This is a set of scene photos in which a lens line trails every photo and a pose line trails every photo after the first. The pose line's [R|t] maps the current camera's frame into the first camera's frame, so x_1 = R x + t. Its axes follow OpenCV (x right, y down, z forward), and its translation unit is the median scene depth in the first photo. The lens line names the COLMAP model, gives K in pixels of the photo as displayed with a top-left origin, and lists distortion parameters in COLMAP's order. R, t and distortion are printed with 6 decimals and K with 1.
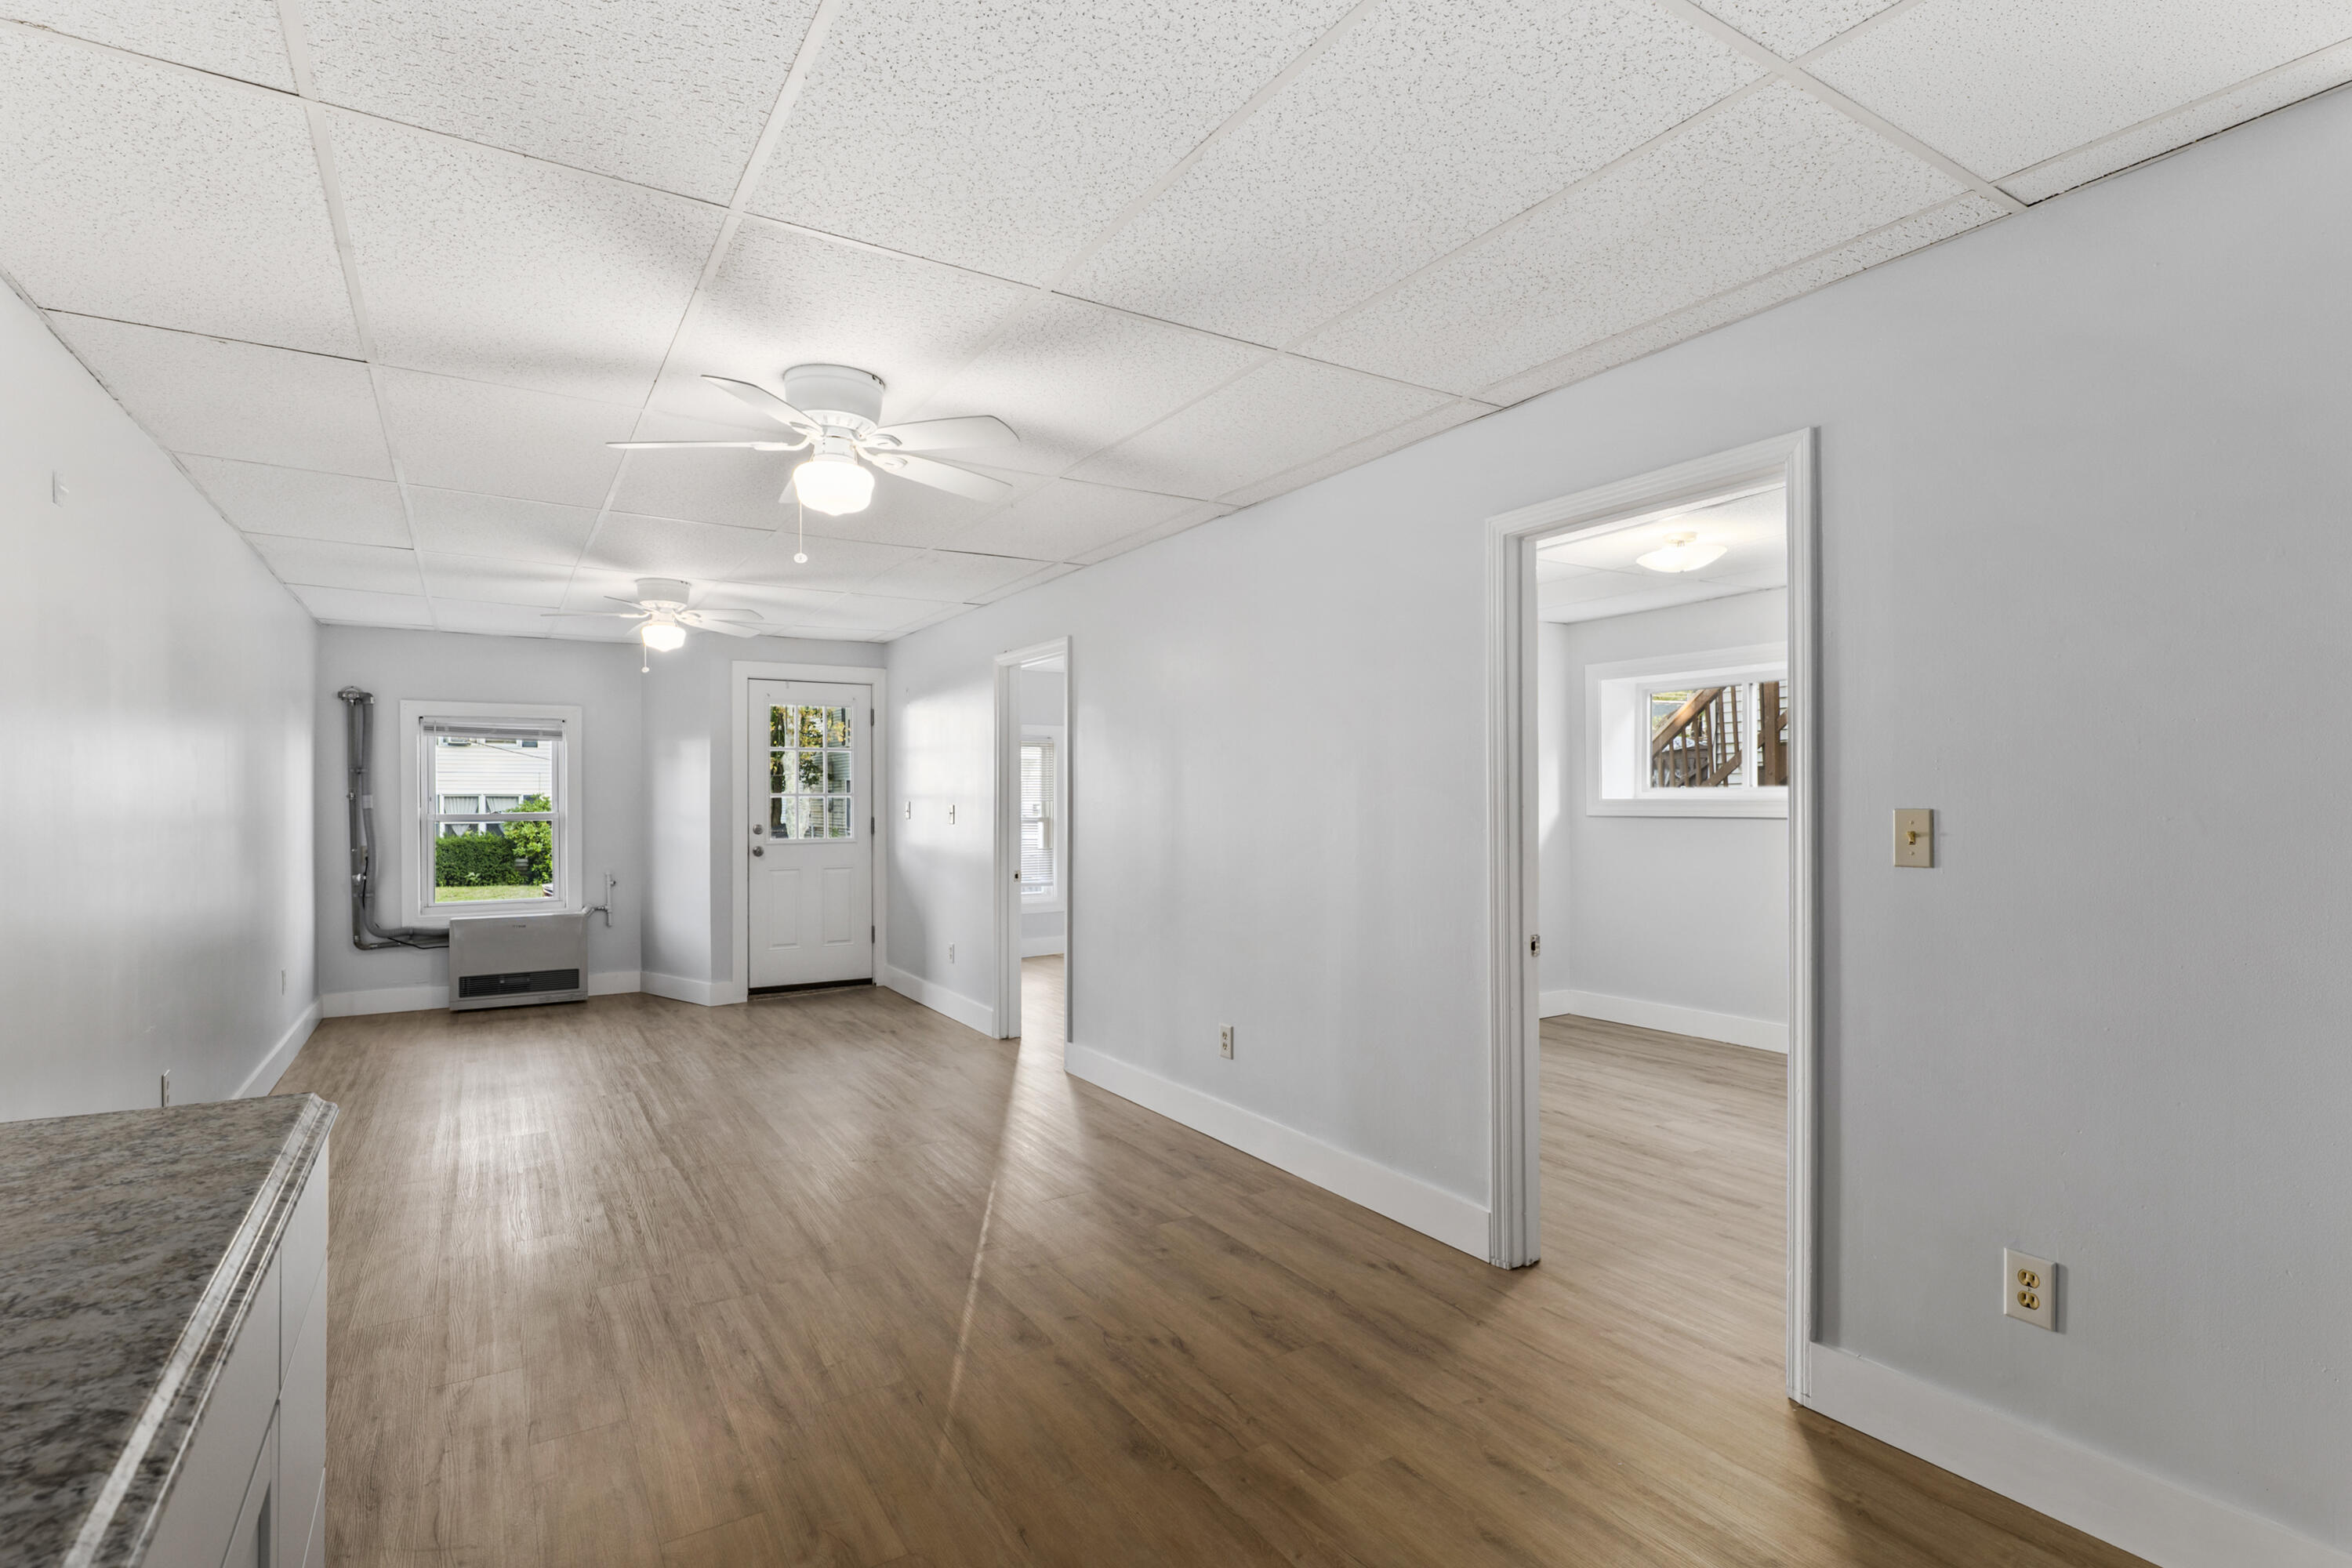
lens RADIAL K [[1126.4, 0, 1170.5], [0, 1126.4, 802.6], [0, 0, 1]] dist [-0.005158, 0.000488]
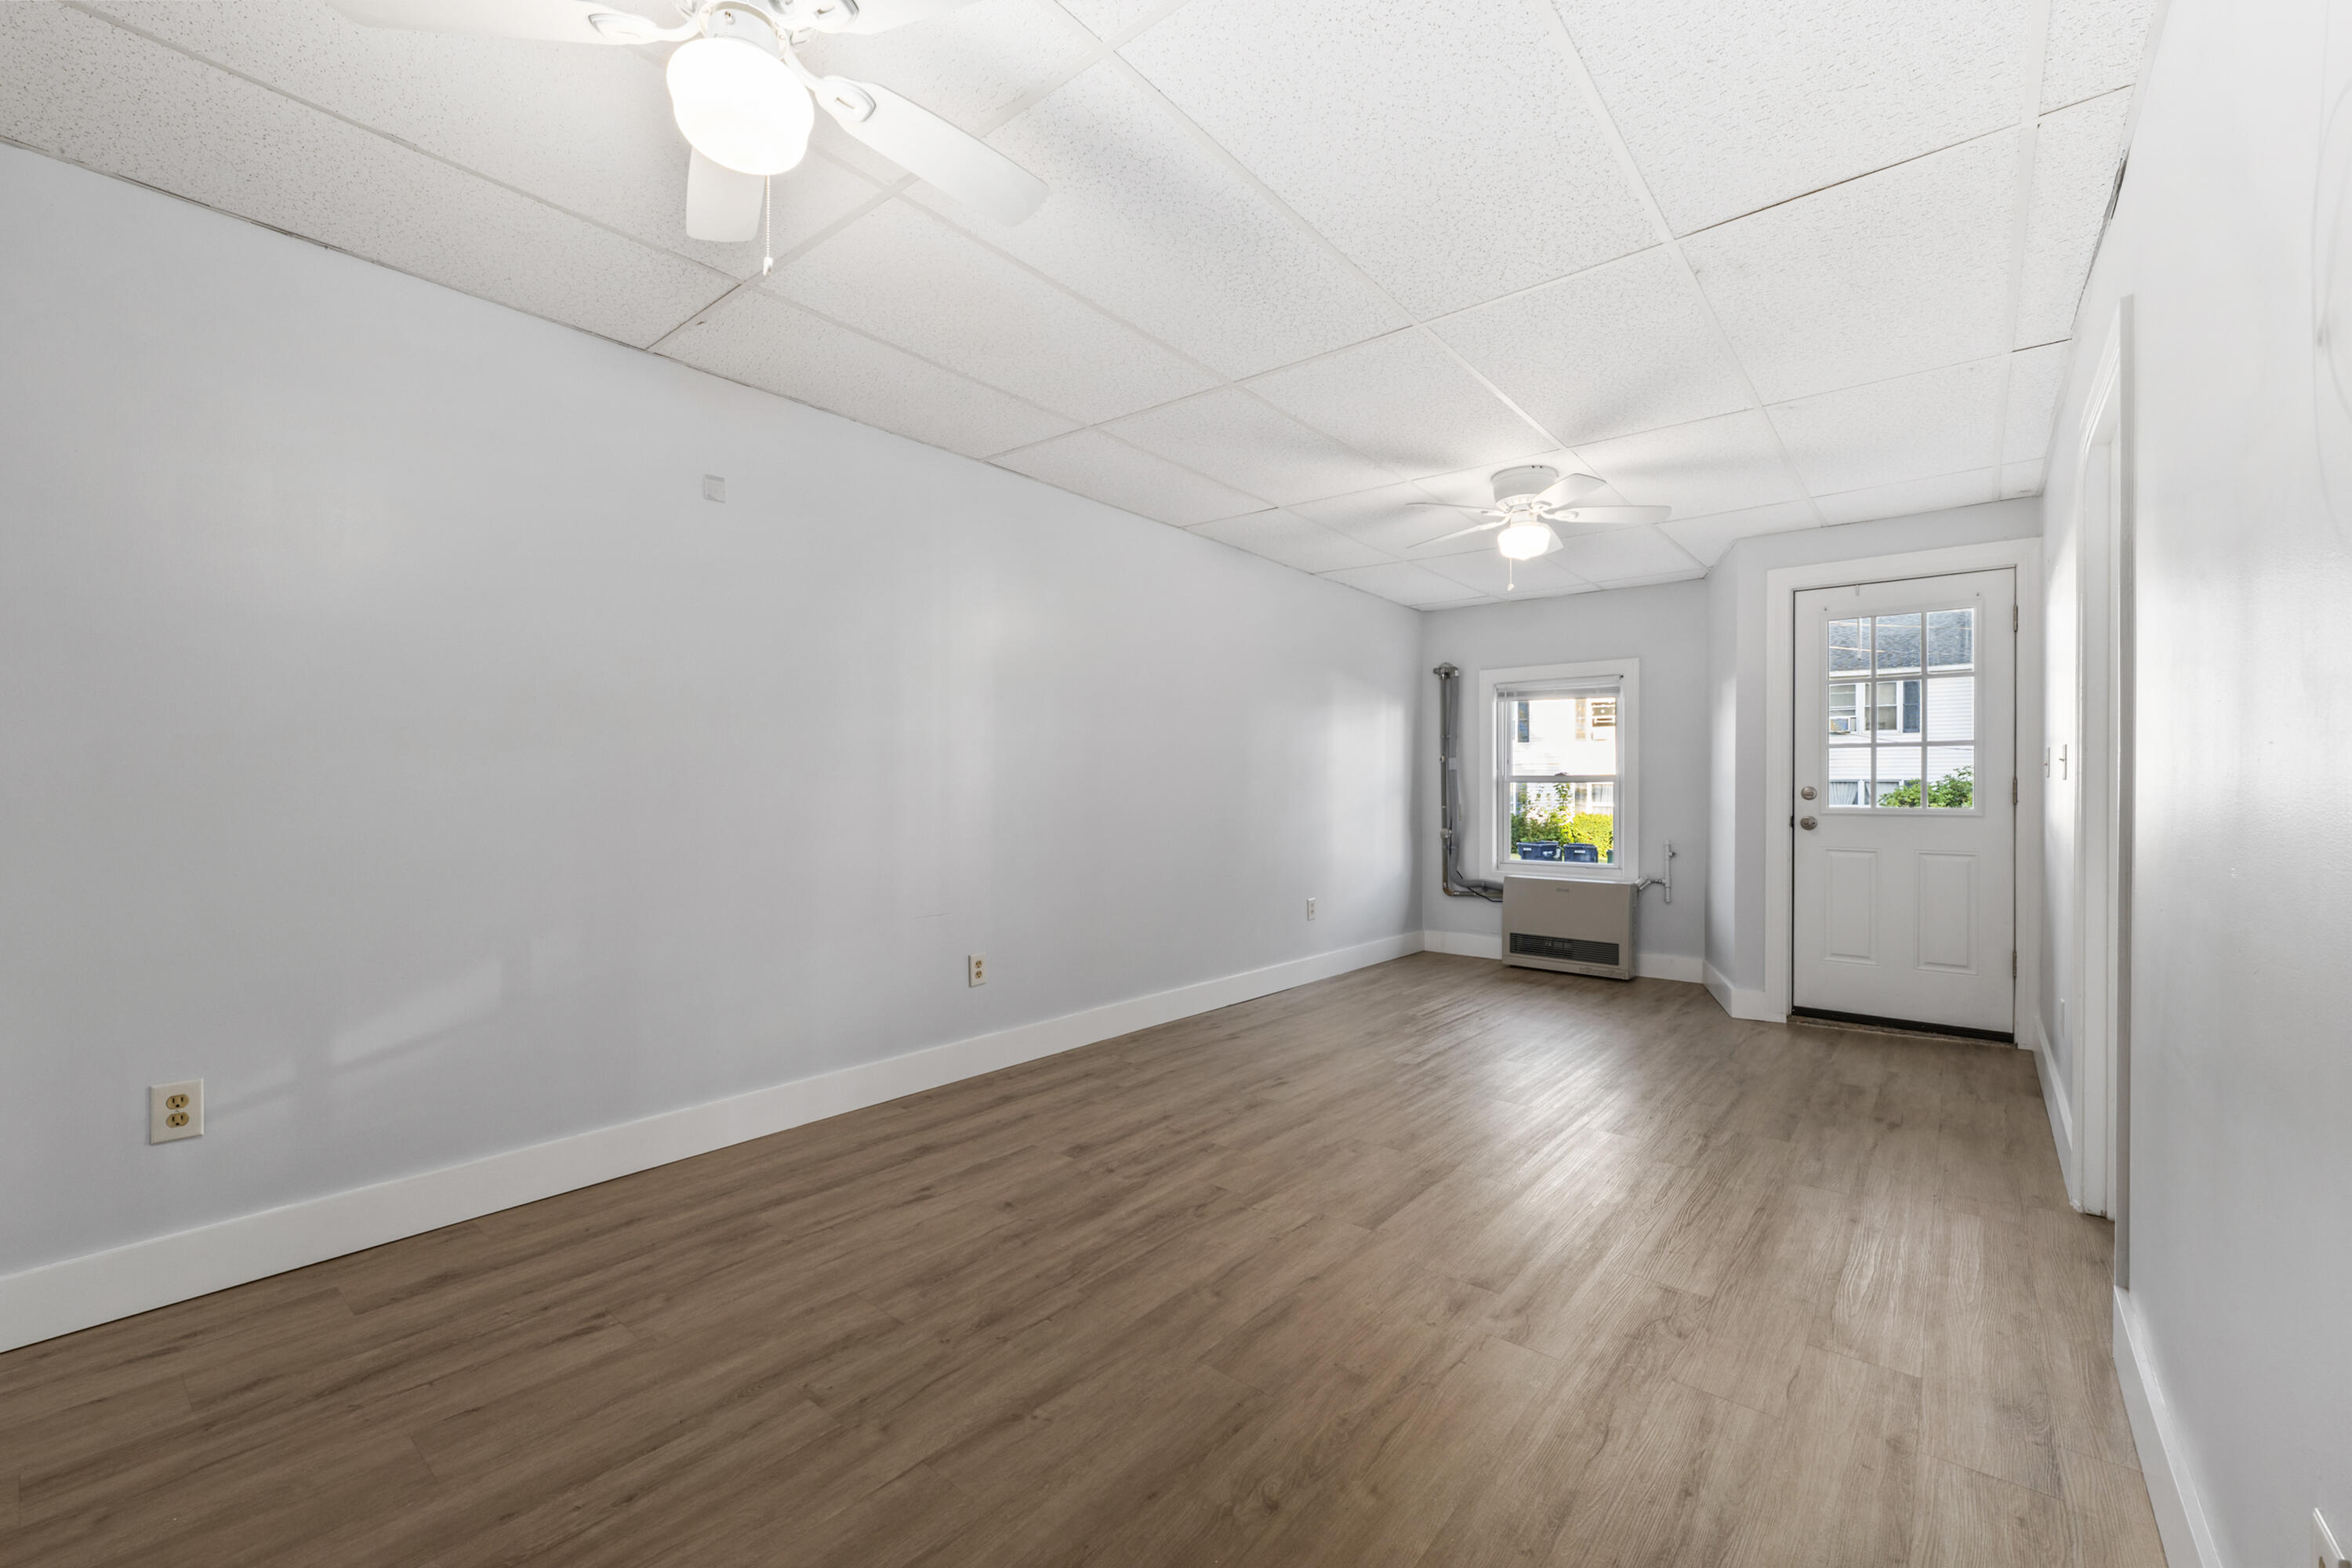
lens RADIAL K [[970.0, 0, 1165.0], [0, 970.0, 780.9], [0, 0, 1]] dist [-0.005281, 0.000583]
pose [[0.324334, -0.002039, -0.945940, 0.147883], [-0.011811, 0.999911, -0.006205, 0.039509], [0.945869, 0.013185, 0.324281, 0.633604]]
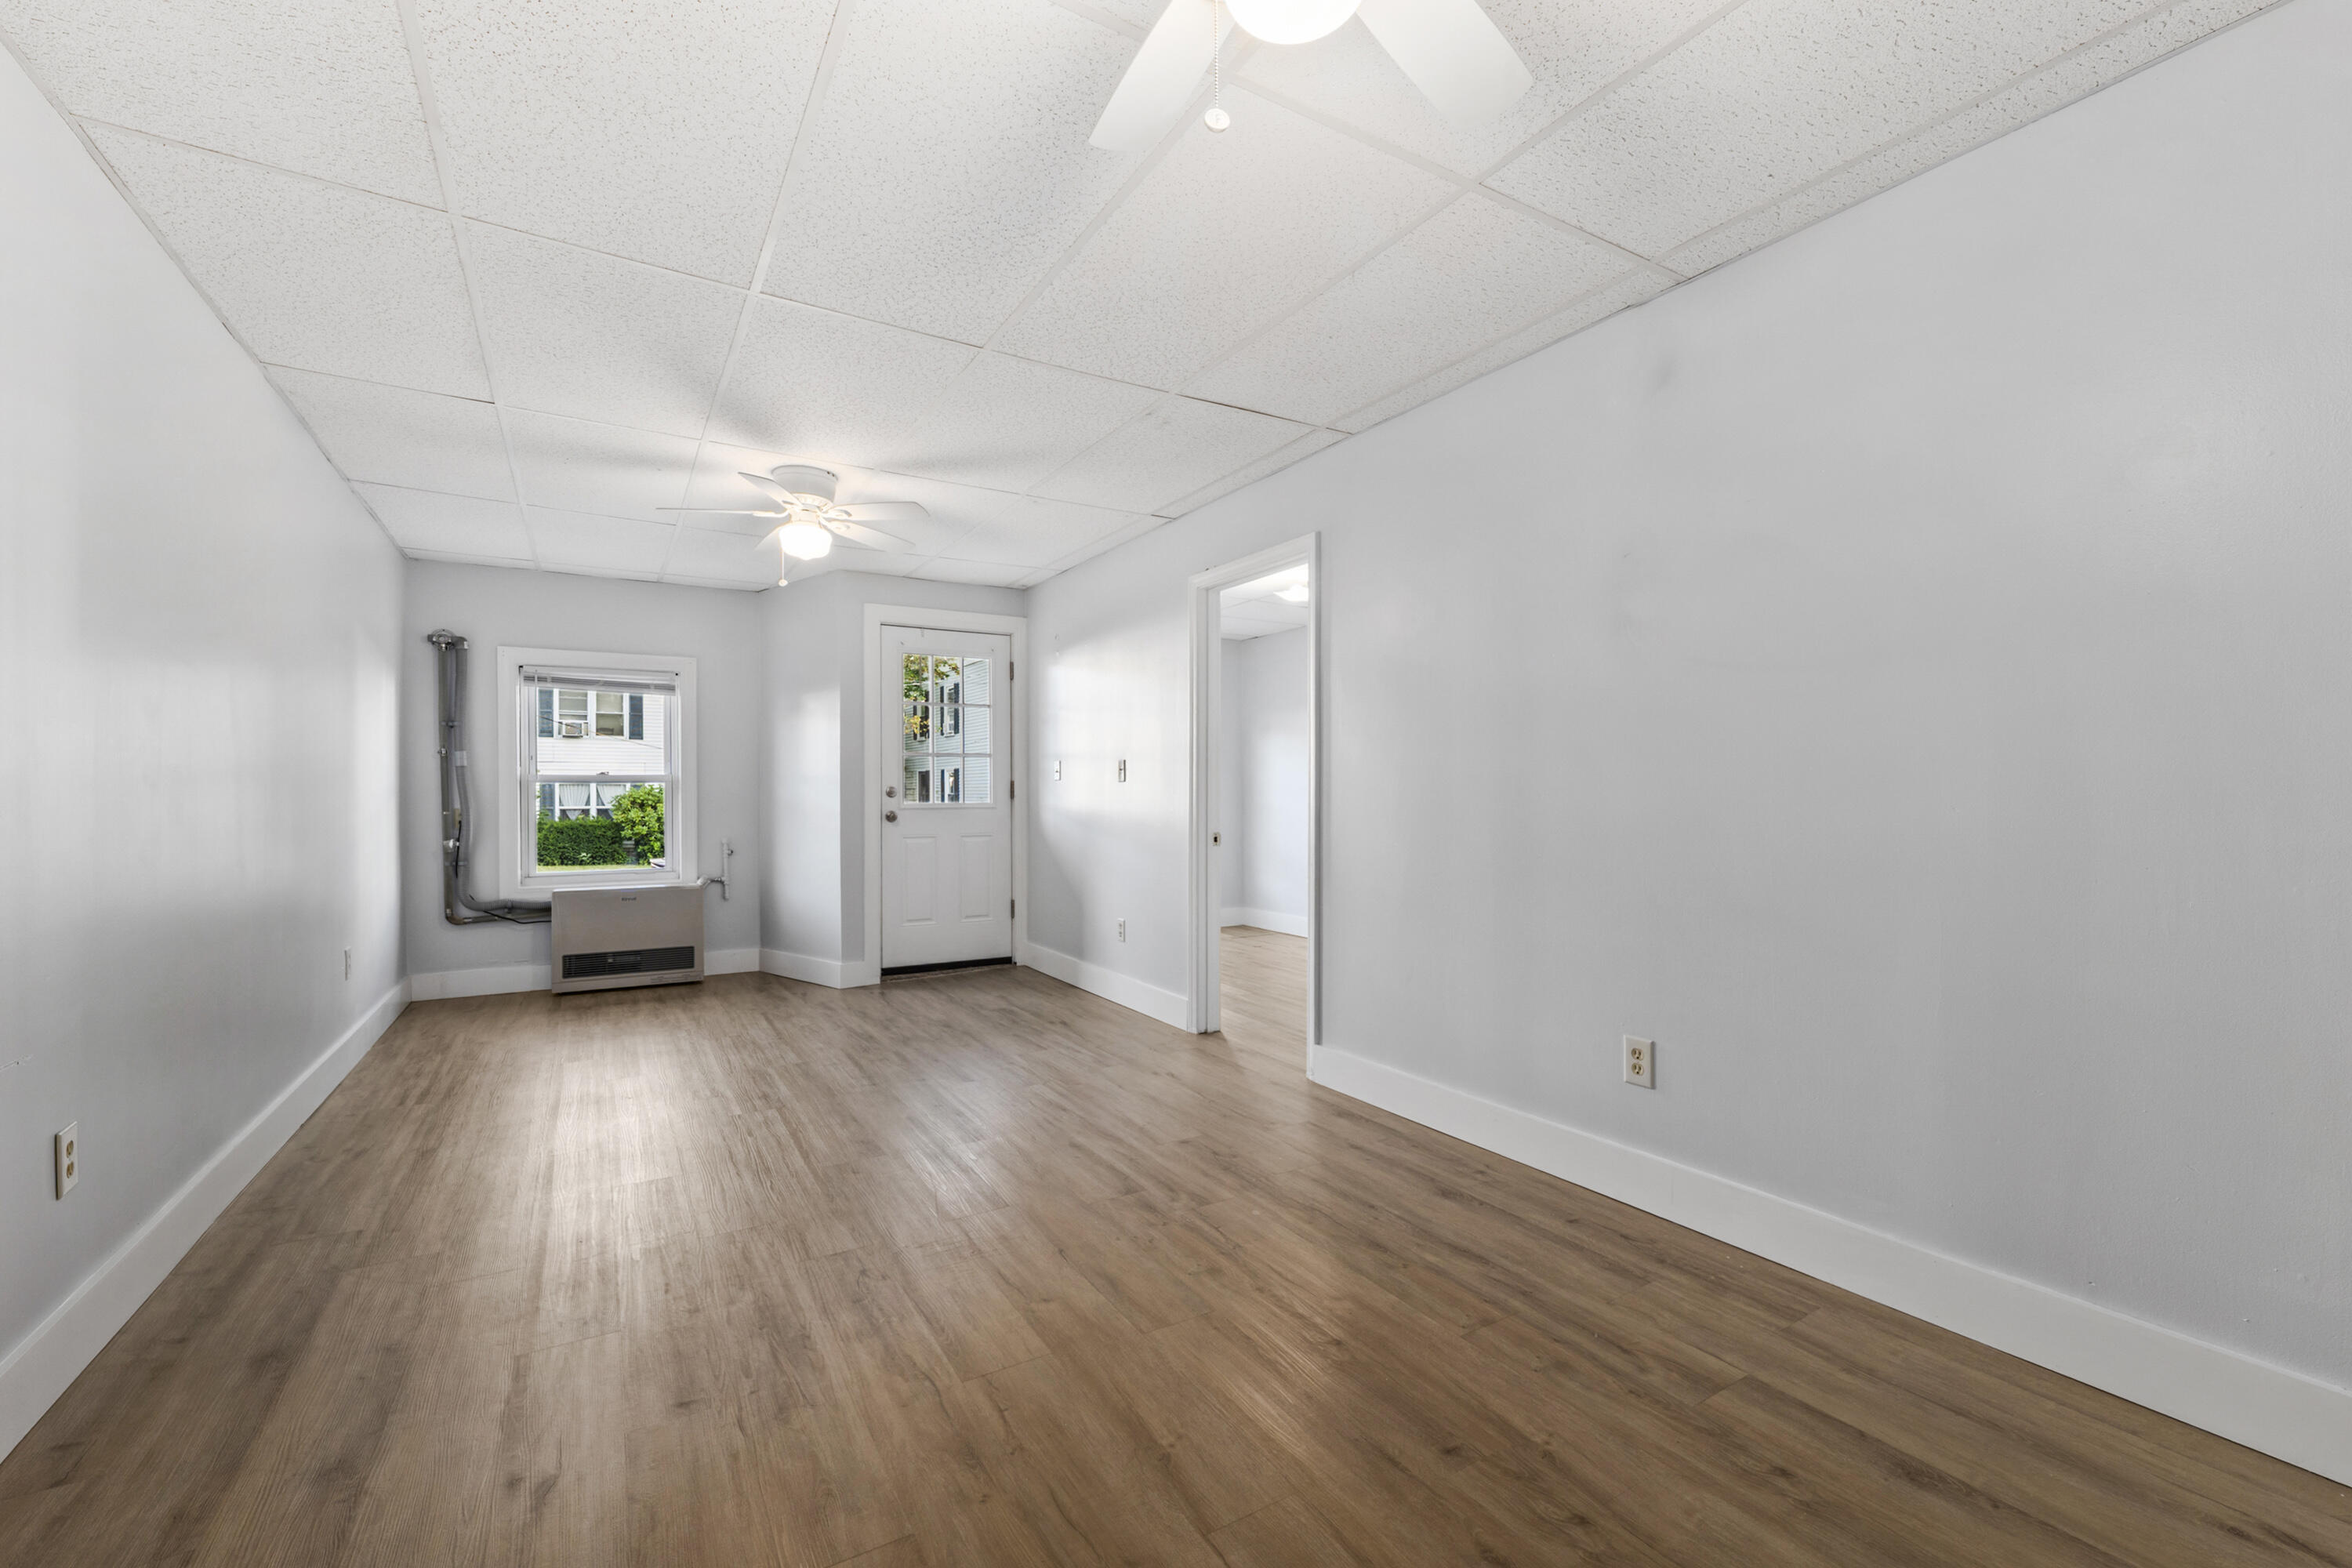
lens RADIAL K [[970.0, 0, 1165.4], [0, 970.0, 803.0], [0, 0, 1]] dist [-0.005281, 0.000583]
pose [[0.999860, 0.000803, -0.016737, -0.212211], [-0.000697, 0.999980, 0.006348, 0.043494], [0.016741, -0.006335, 0.999840, 0.360761]]
